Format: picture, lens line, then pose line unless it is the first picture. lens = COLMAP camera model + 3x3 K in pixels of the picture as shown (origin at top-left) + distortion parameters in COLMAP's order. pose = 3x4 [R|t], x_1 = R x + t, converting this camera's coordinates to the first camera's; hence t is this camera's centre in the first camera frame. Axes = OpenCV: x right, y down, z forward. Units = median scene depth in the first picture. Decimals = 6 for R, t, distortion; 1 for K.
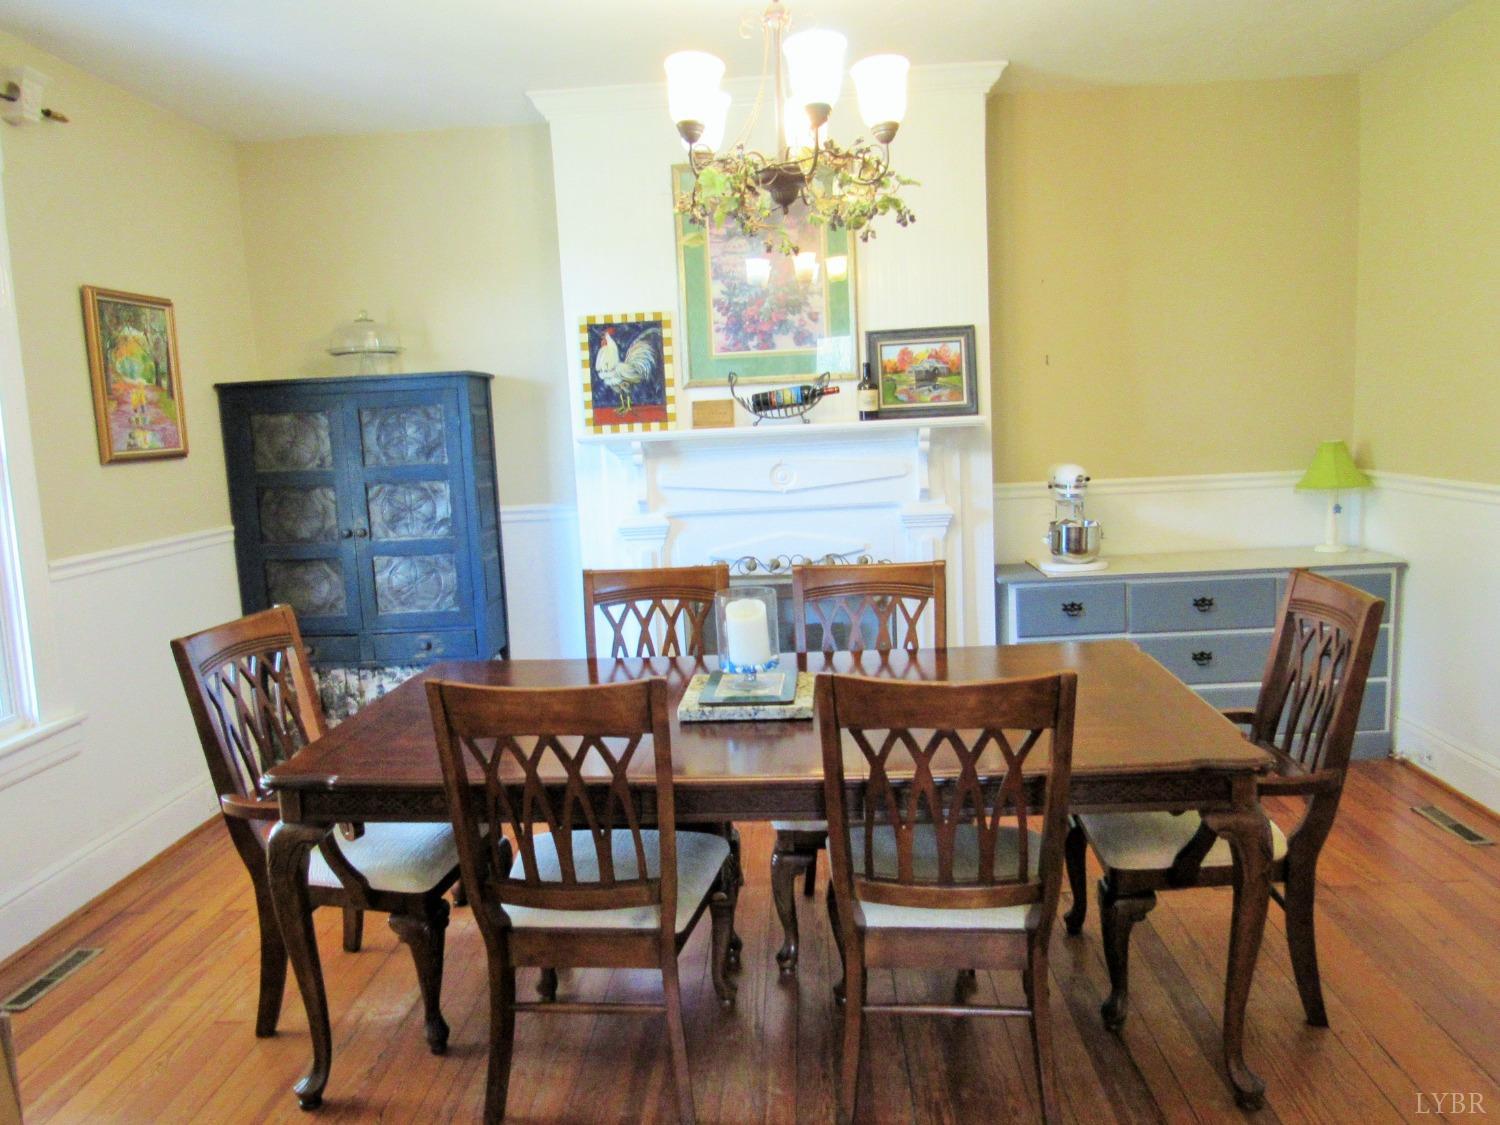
lens RADIAL K [[1066.3, 0, 746.0], [0, 1066.3, 560.4], [0, 0, 1]] dist [-0.026630, 0.001337]
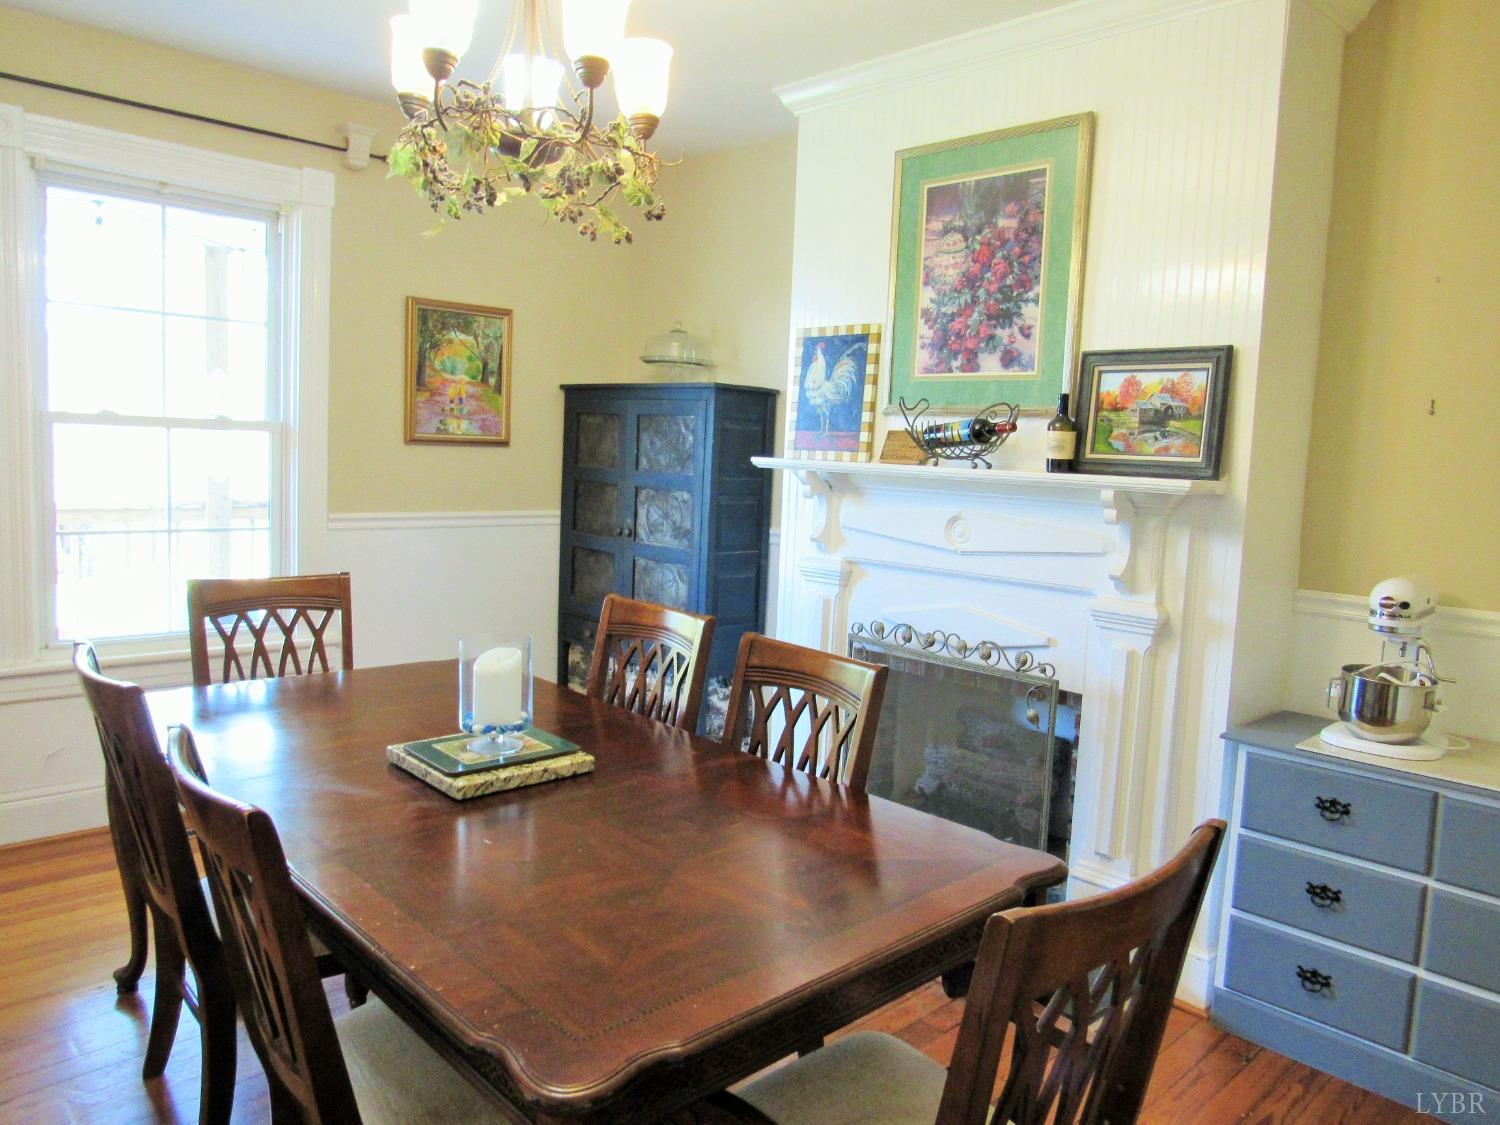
lens RADIAL K [[1066.3, 0, 748.9], [0, 1066.3, 561.1], [0, 0, 1]] dist [-0.026630, 0.001337]
pose [[0.729097, 0.152994, -0.667091, 0.453571], [-0.168402, 0.984831, 0.041812, -0.065182], [0.663369, 0.081854, 0.743802, 0.315212]]
